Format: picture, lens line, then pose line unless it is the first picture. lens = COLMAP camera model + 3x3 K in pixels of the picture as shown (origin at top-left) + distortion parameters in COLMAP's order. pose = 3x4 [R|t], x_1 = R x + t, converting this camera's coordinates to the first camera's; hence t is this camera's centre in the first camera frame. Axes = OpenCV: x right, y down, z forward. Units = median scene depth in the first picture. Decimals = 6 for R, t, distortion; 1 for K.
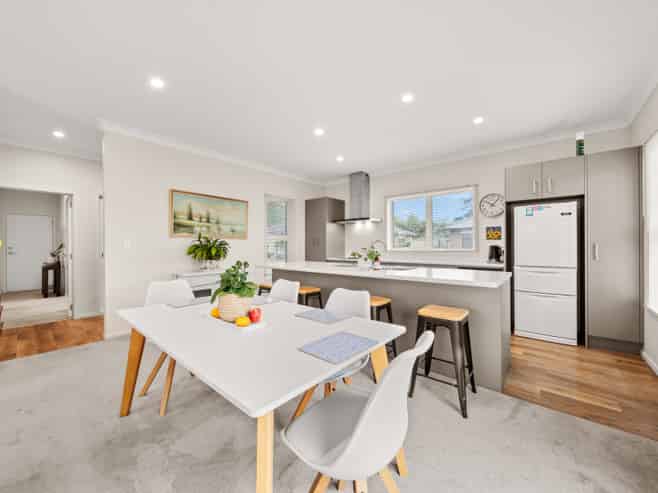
lens RADIAL K [[261.3, 0, 328.7], [0, 261.3, 249.3], [0, 0, 1]] dist [0.008150, 0.000038]
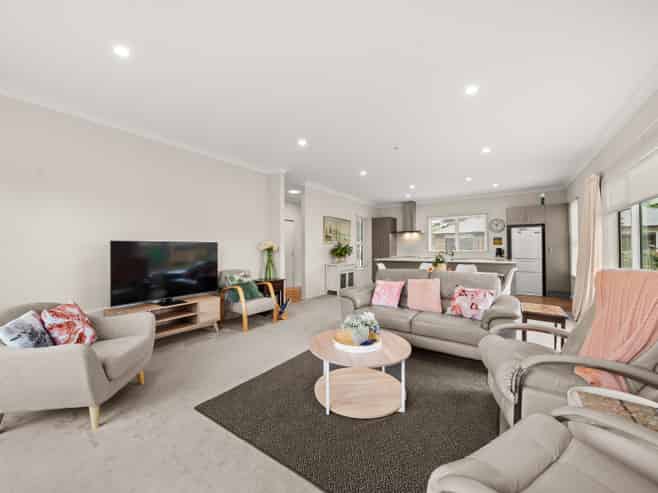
lens RADIAL K [[261.3, 0, 328.7], [0, 261.3, 249.3], [0, 0, 1]] dist [0.008150, 0.000038]
pose [[0.995153, -0.003036, 0.098290, -0.696309], [0.004131, 0.999932, -0.010943, 0.009159], [-0.098250, 0.011296, 0.995098, -0.667501]]
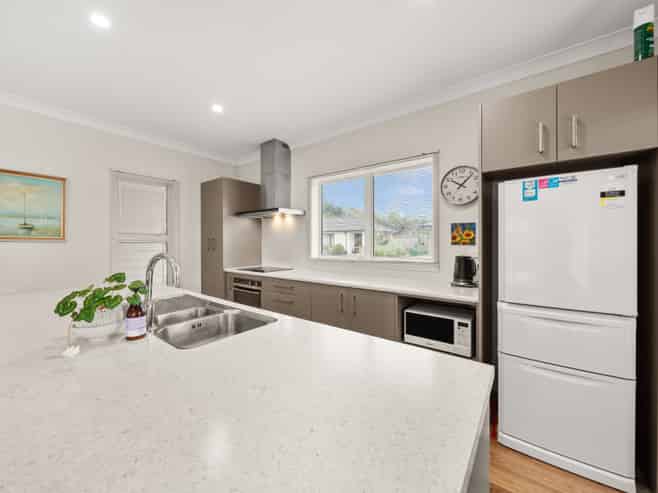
lens RADIAL K [[258.0, 0, 329.0], [0, 258.0, 246.5], [0, 0, 1]] dist [0.000178, -0.000069]
pose [[0.998993, 0.000423, 0.044875, 0.308947], [-0.000628, 0.999989, 0.004571, -0.036429], [-0.044873, -0.004595, 0.998982, 0.445479]]
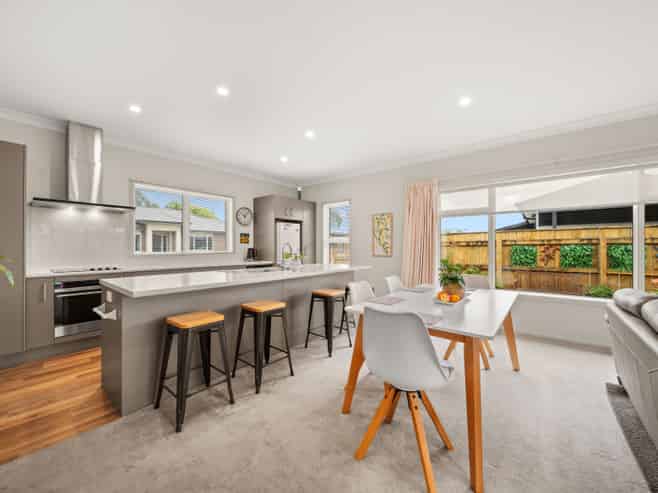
lens RADIAL K [[258.0, 0, 329.0], [0, 258.0, 246.5], [0, 0, 1]] dist [0.000178, -0.000069]
pose [[-0.001168, 0.000639, 0.999999, -0.632373], [0.006856, 0.999976, -0.000631, -0.018132], [-0.999976, 0.006855, -0.001172, 0.594712]]
